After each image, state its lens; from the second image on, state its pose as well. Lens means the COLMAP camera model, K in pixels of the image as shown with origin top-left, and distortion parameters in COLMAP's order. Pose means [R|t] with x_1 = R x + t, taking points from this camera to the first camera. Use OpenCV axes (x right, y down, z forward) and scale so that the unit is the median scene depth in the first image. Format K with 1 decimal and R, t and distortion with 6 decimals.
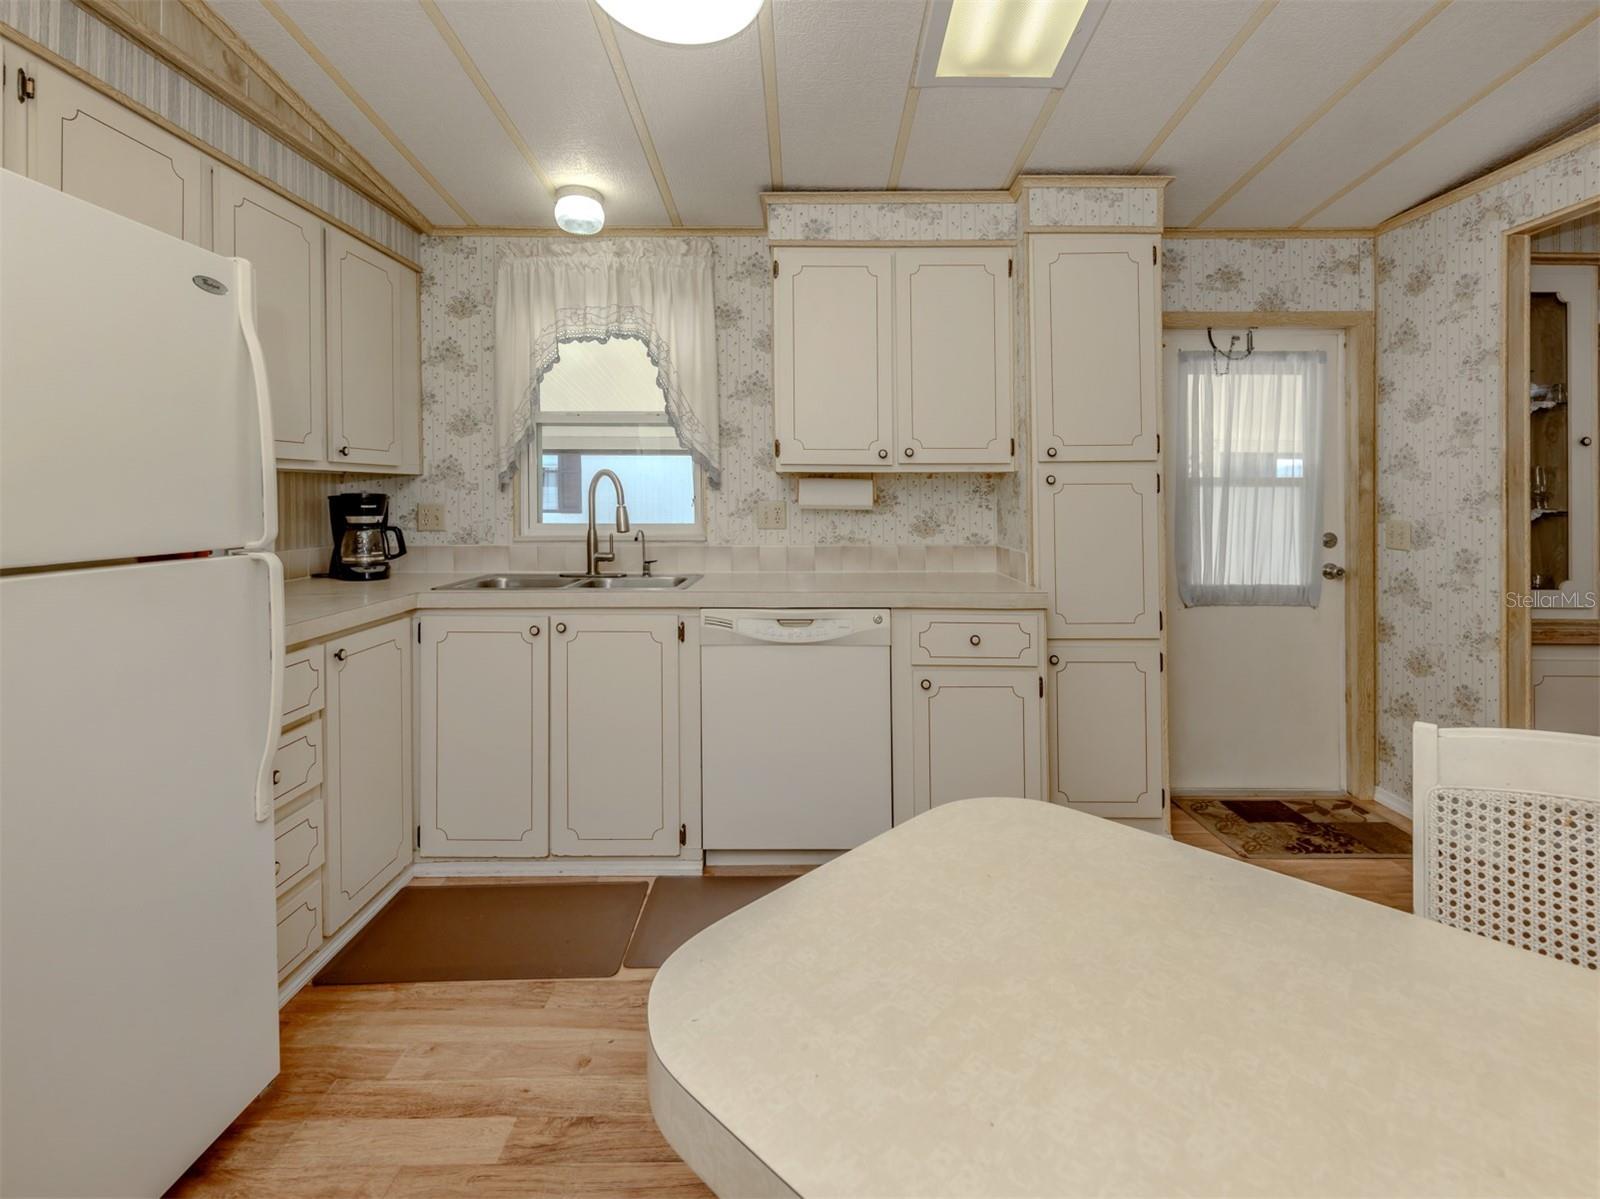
lens RADIAL K [[725.3, 0, 818.8], [0, 725.3, 490.4], [0, 0, 1]] dist [0.001582, -0.000138]
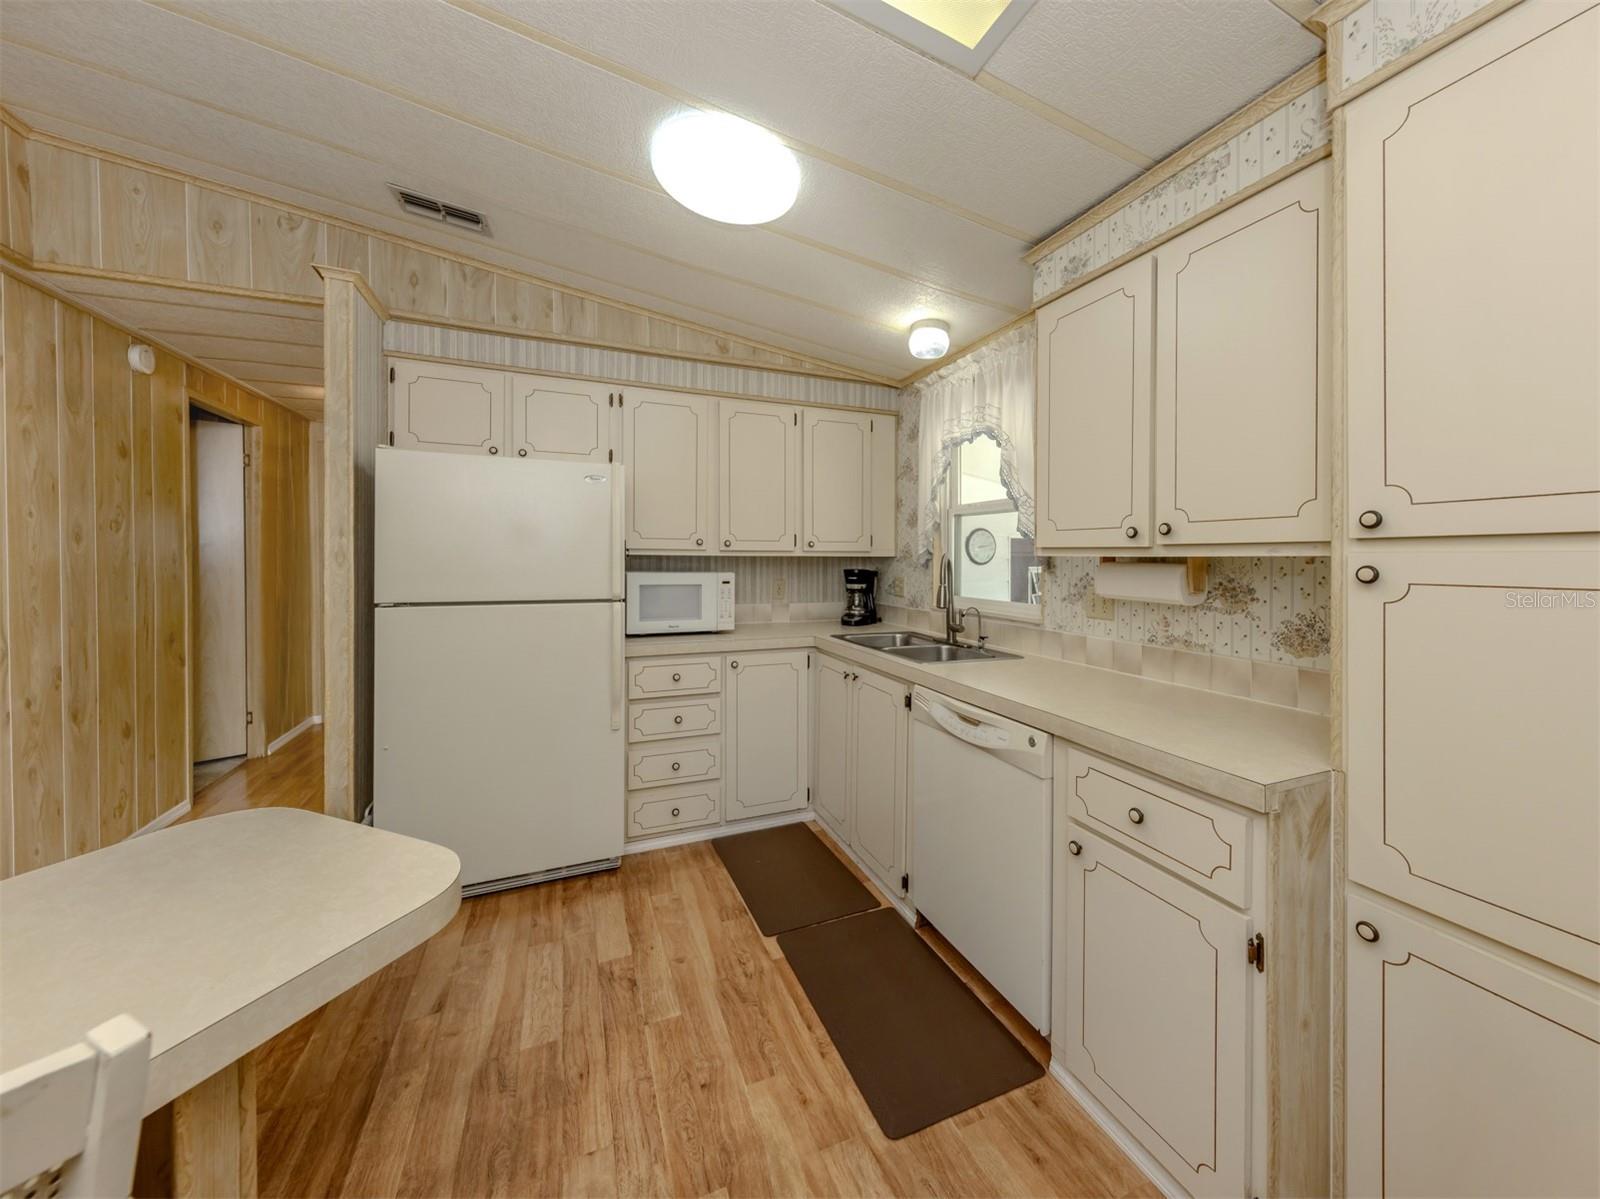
lens RADIAL K [[587.5, 0, 826.5], [0, 587.5, 562.7], [0, 0, 1]] dist [0.001588, -0.000564]
pose [[0.391352, 0.011248, -0.920172, 0.516136], [-0.003764, 0.999936, 0.010623, -0.023840], [0.920233, -0.000694, 0.391370, 0.465536]]
